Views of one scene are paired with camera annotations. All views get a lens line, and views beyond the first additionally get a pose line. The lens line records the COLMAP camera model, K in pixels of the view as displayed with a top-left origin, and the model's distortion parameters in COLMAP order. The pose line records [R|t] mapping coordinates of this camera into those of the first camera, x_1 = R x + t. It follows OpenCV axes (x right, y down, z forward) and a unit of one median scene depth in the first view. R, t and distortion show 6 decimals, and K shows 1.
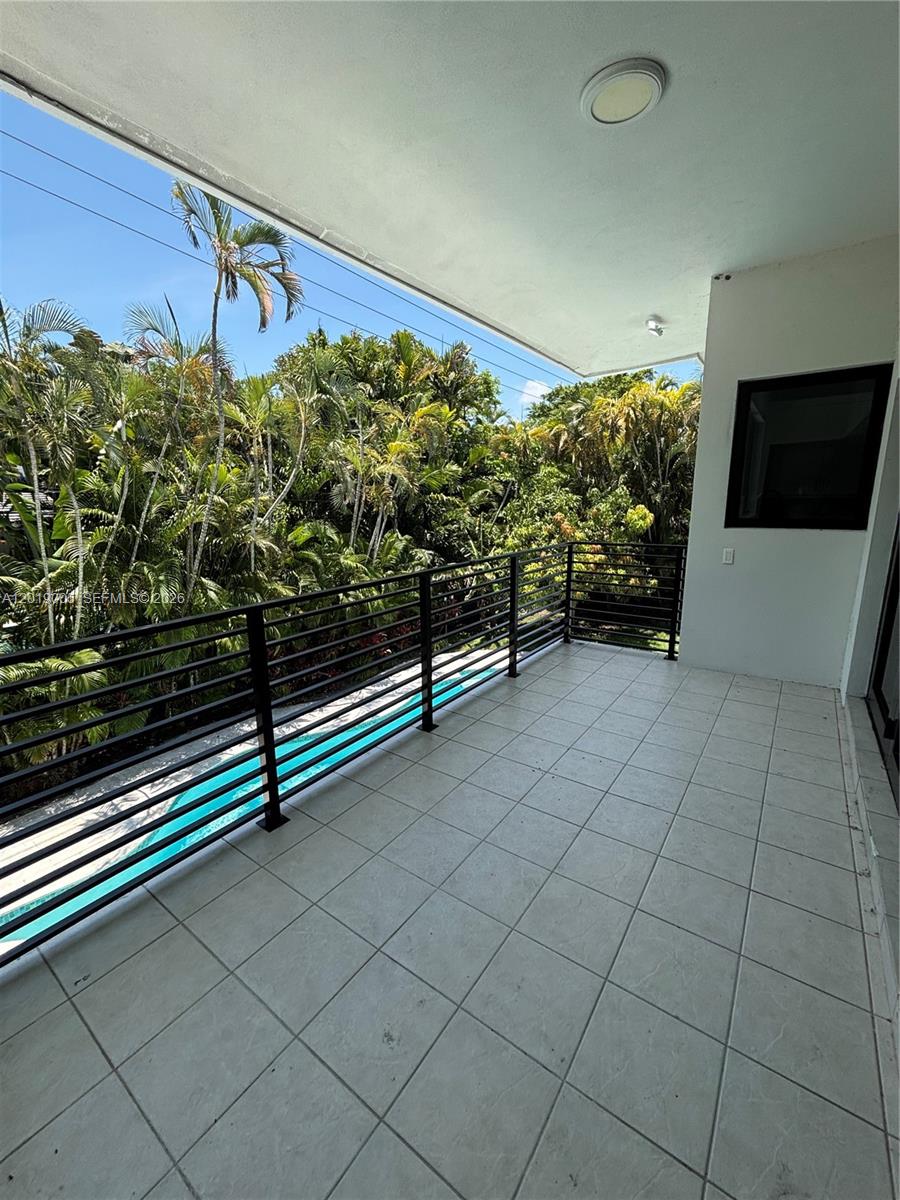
lens RADIAL K [[493.2, 0, 454.5], [0, 493.2, 598.2], [0, 0, 1]] dist [-0.001441, 0.000455]
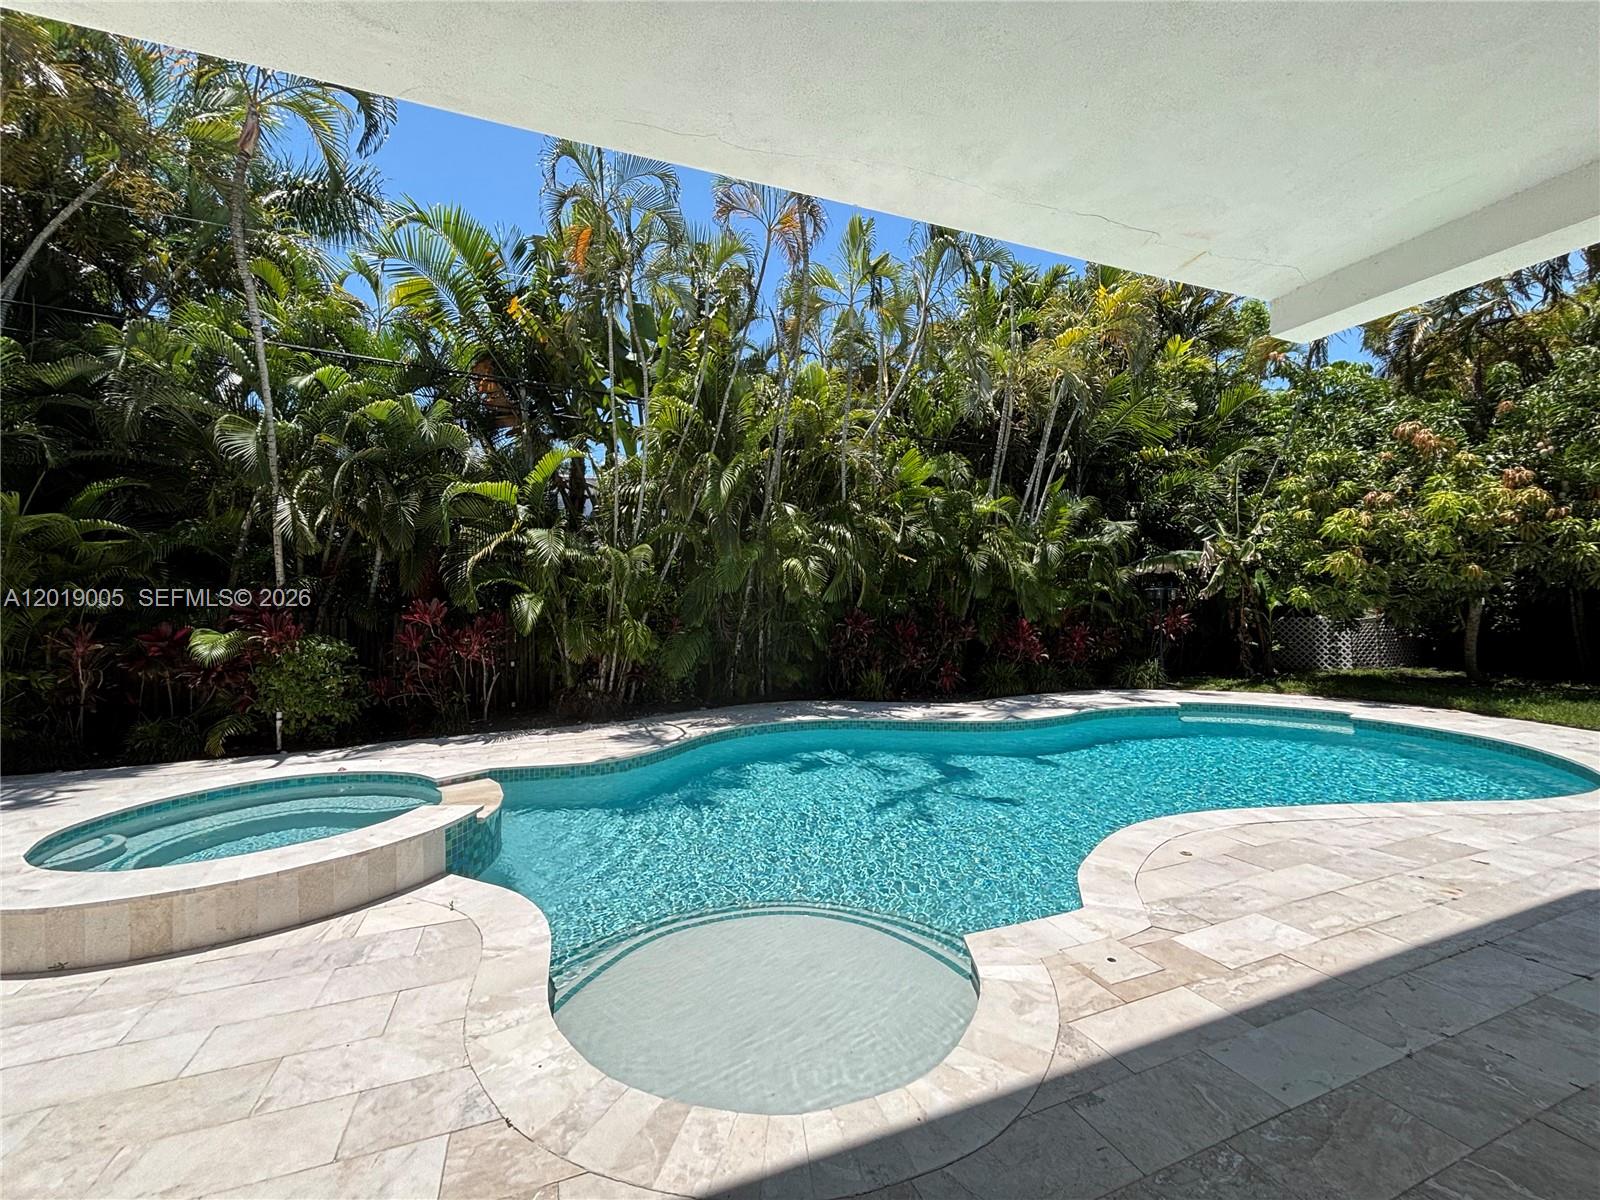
lens RADIAL K [[657.7, 0, 793.8], [0, 657.7, 599.0], [0, 0, 1]] dist [-0.001441, 0.000455]
pose [[0.831356, -0.012217, -0.555606, 0.059380], [-0.102599, 0.979199, -0.175051, 0.203805], [0.546188, 0.202534, 0.812809, 0.131549]]
